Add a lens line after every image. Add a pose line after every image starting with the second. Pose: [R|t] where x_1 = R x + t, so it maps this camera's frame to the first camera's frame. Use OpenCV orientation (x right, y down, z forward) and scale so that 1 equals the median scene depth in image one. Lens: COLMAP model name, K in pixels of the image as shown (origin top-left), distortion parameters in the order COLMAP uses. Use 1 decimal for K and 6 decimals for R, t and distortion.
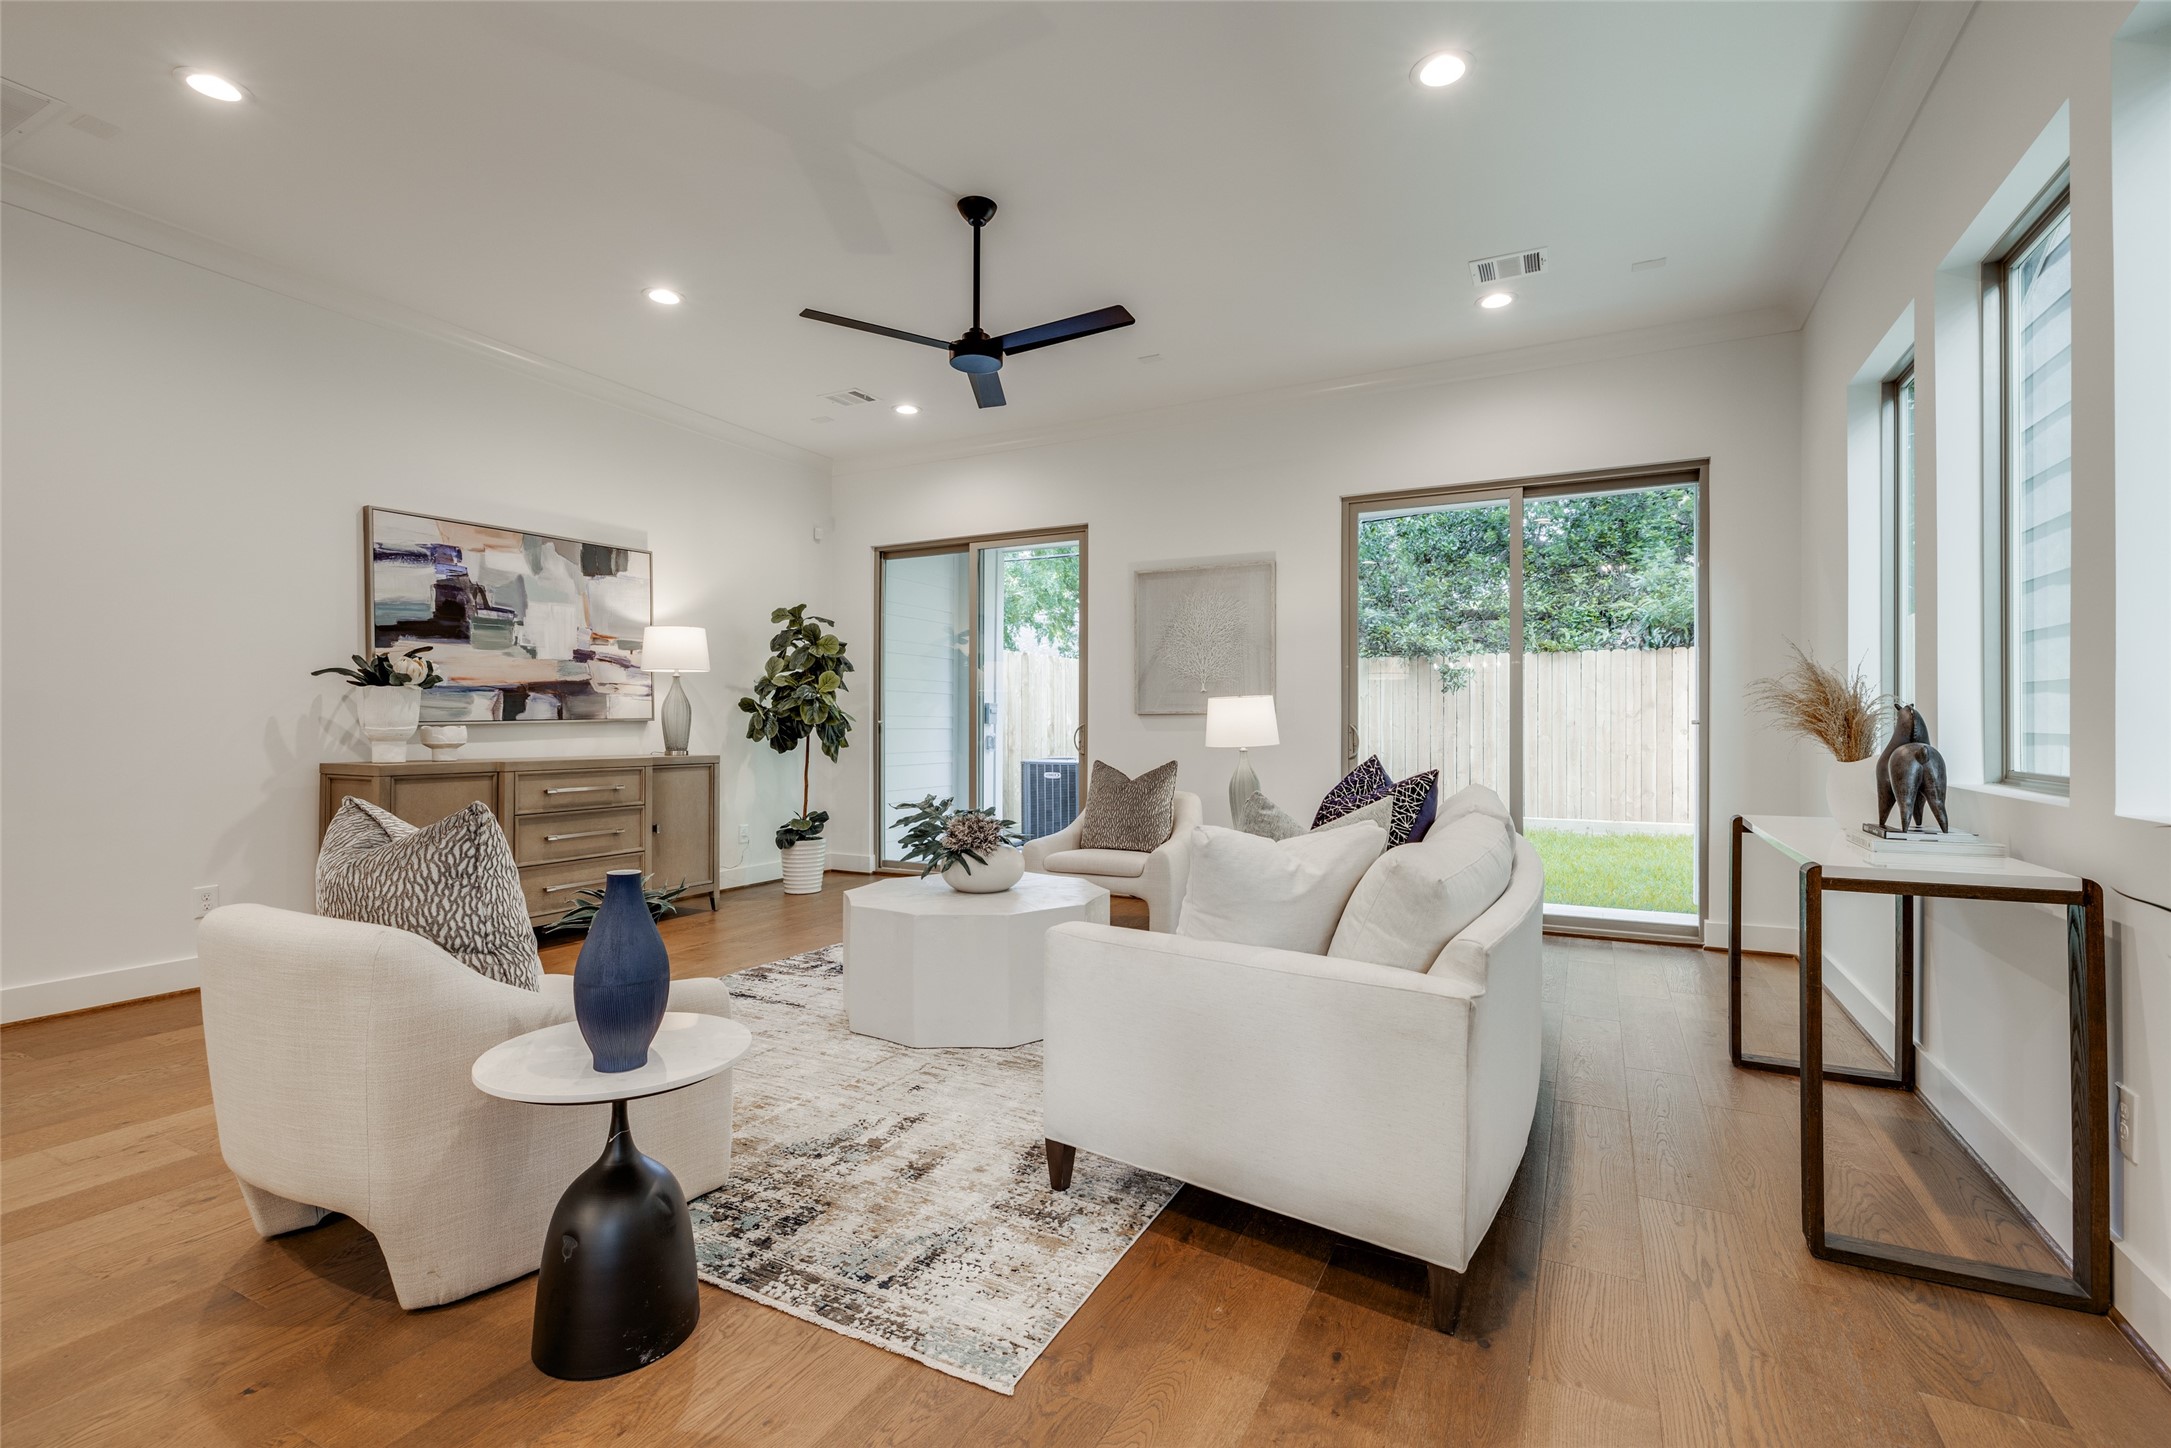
lens RADIAL K [[982.6, 0, 1060.8], [0, 982.6, 718.4], [0, 0, 1]] dist [0.003078, 0.000696]
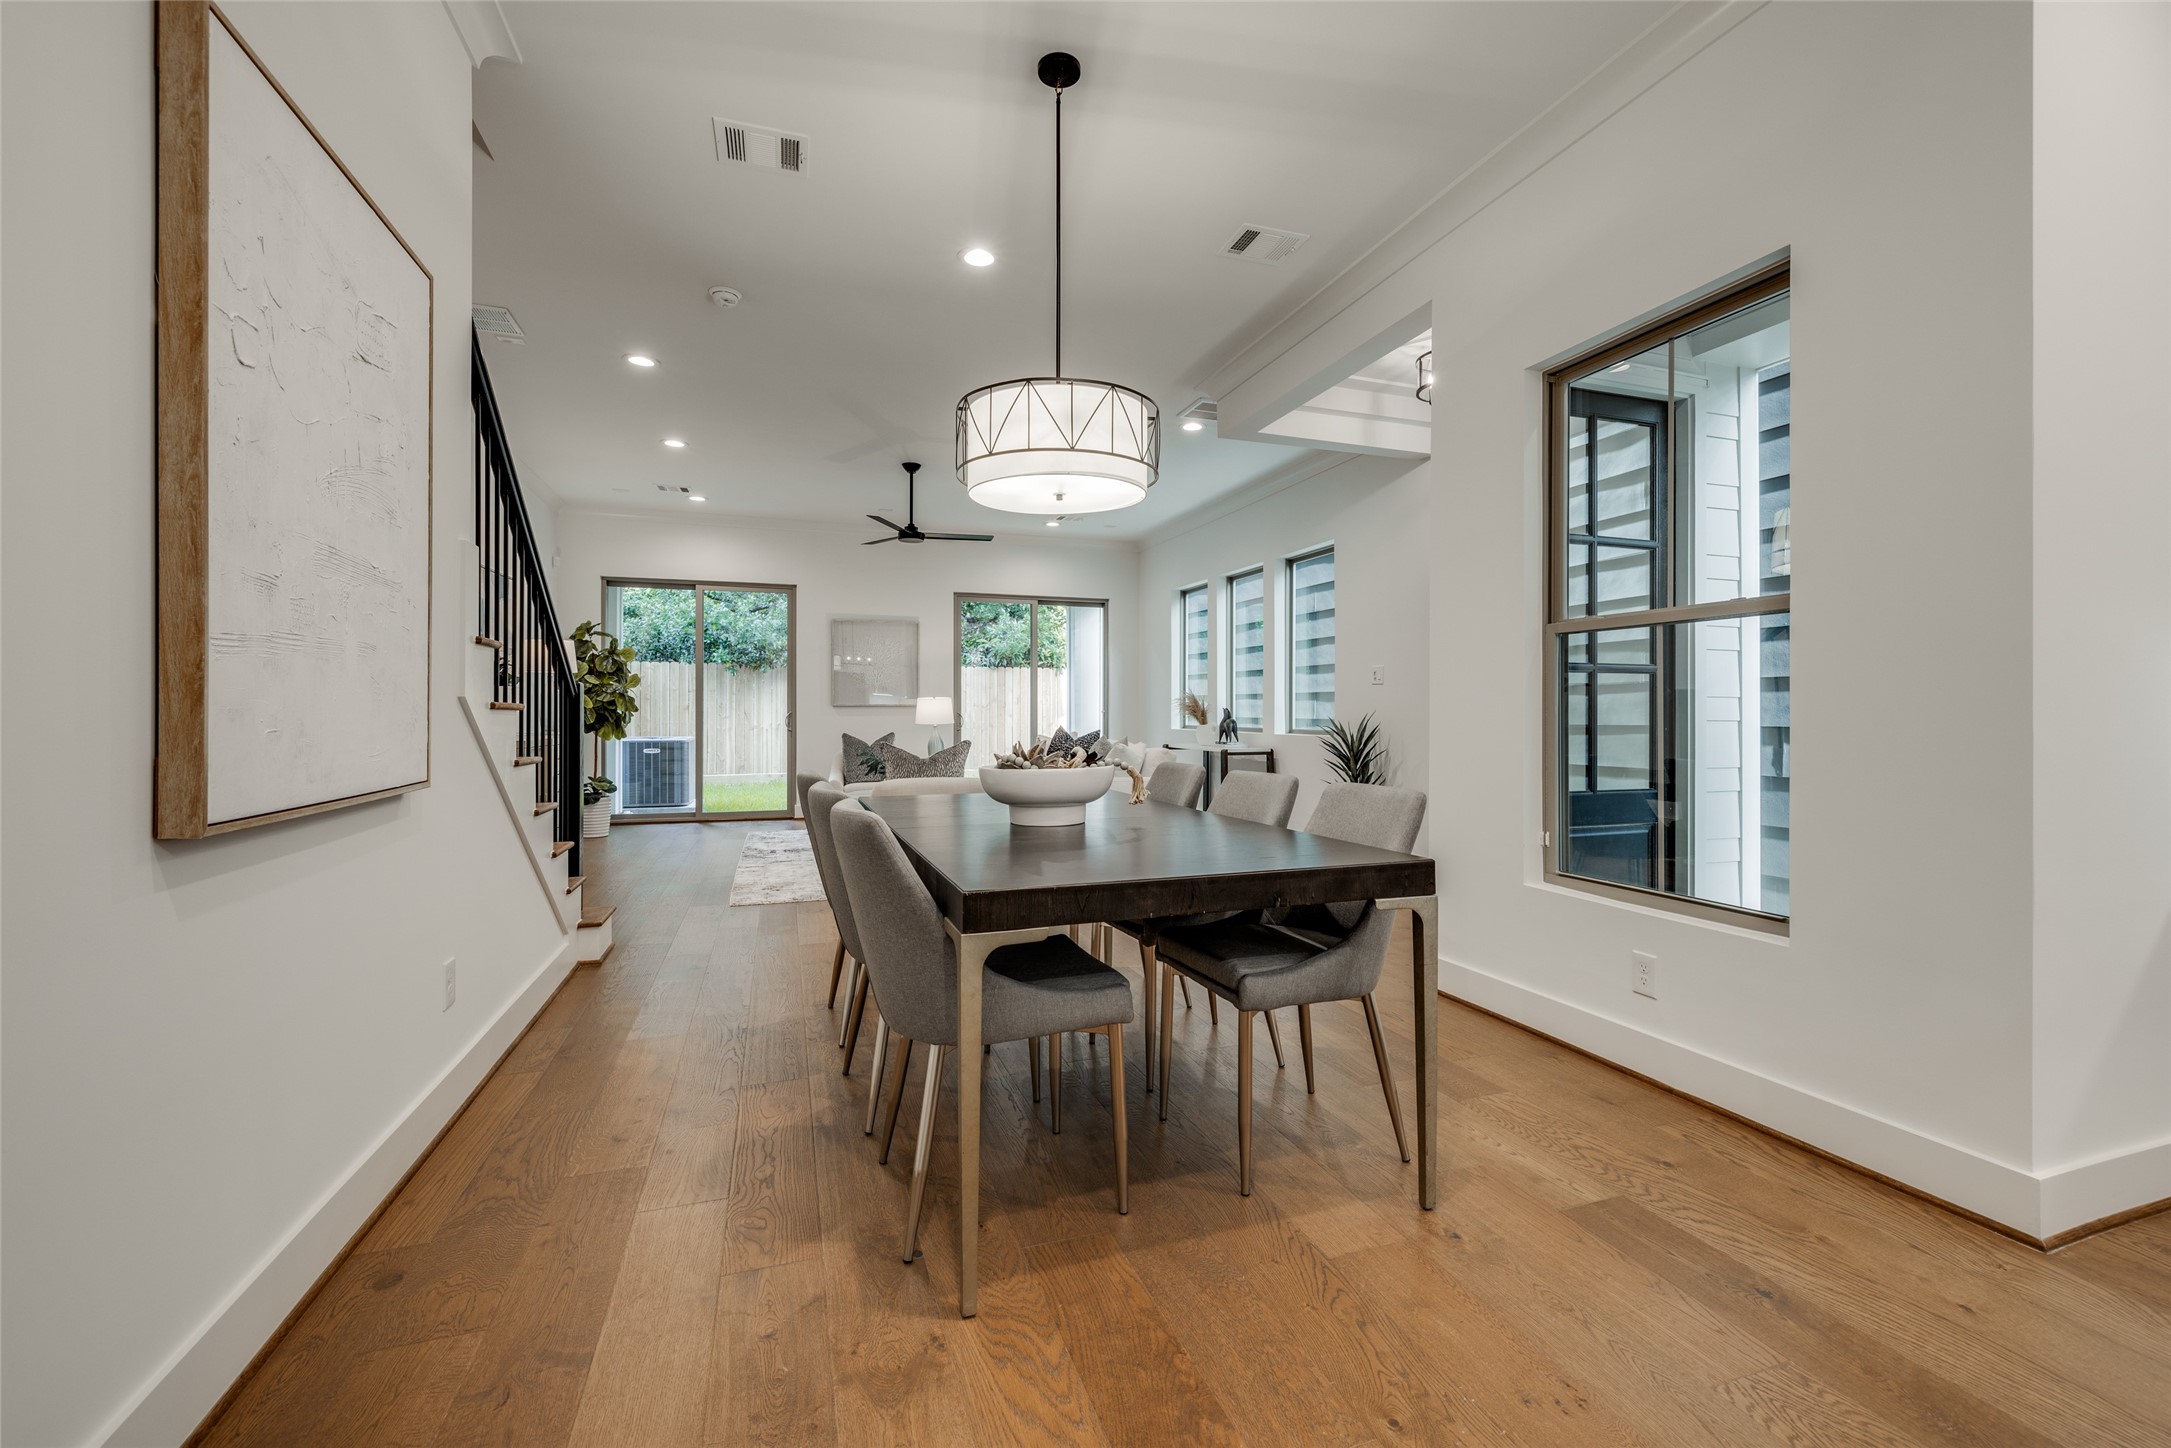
lens RADIAL K [[924.8, 0, 1096.5], [0, 924.8, 710.3], [0, 0, 1]] dist [0.001275, 0.000099]
pose [[0.680472, 0.000902, 0.732773, -0.927168], [-0.006065, 0.999972, 0.004401, -0.007756], [-0.732749, -0.007439, 0.680459, -0.465311]]
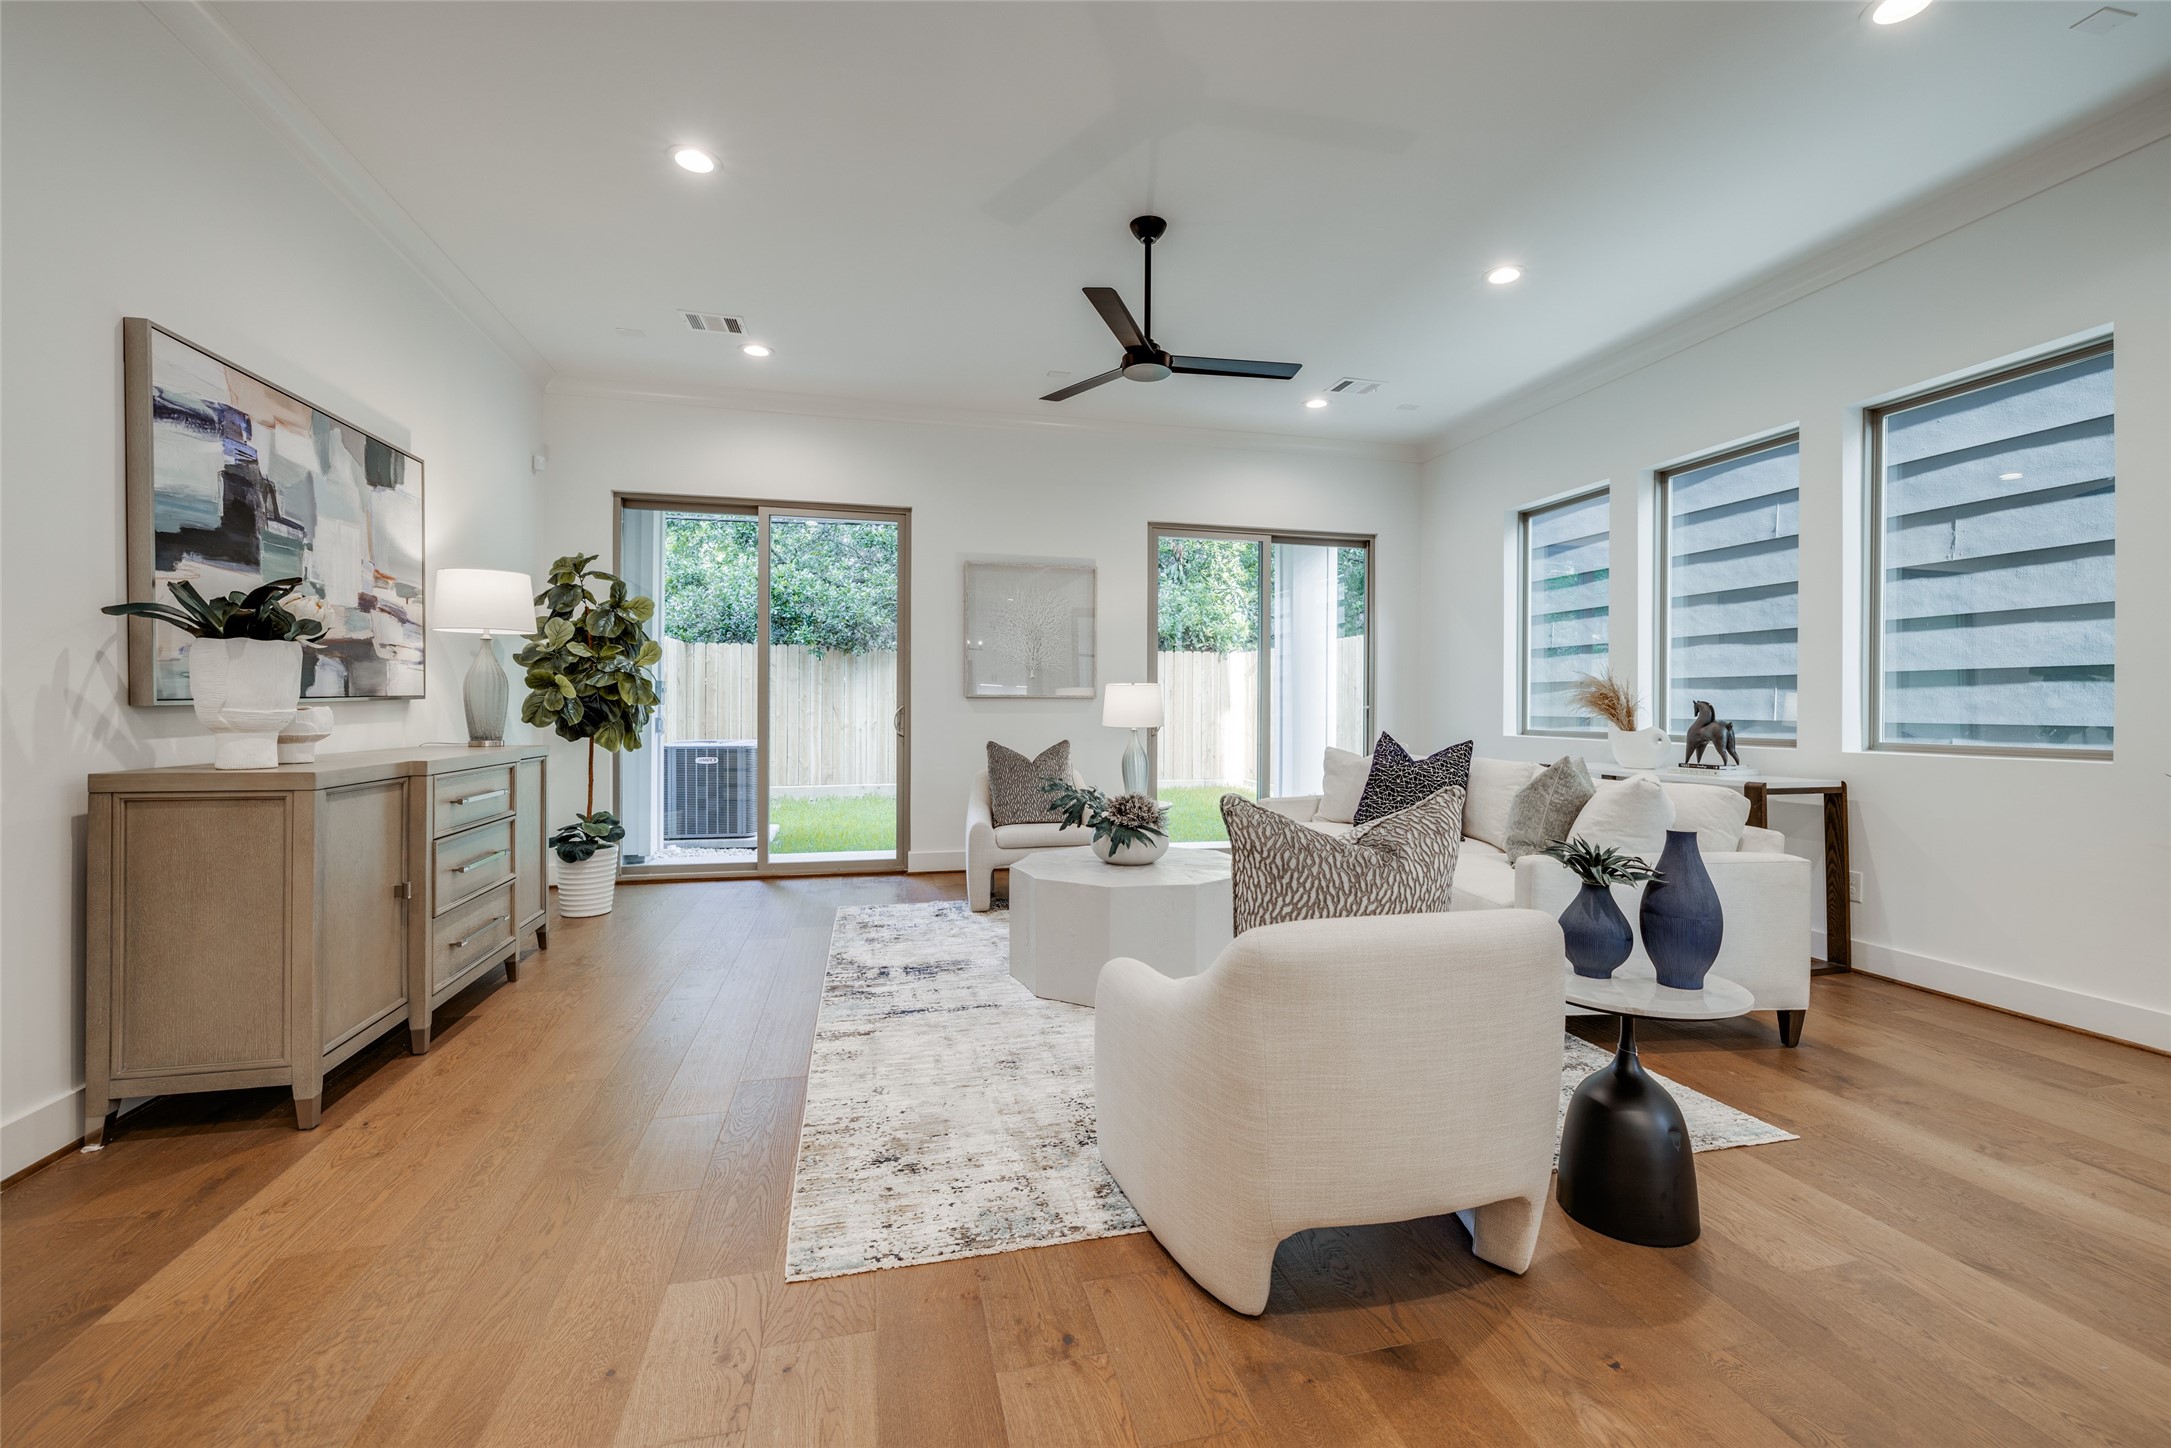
lens RADIAL K [[924.8, 0, 1096.5], [0, 924.8, 710.3], [0, 0, 1]] dist [0.001275, 0.000099]
pose [[0.741810, 0.001220, 0.670609, -0.591400], [-0.009167, 0.999923, 0.008322, 0.000520], [-0.670547, -0.012321, 0.741765, 0.208769]]
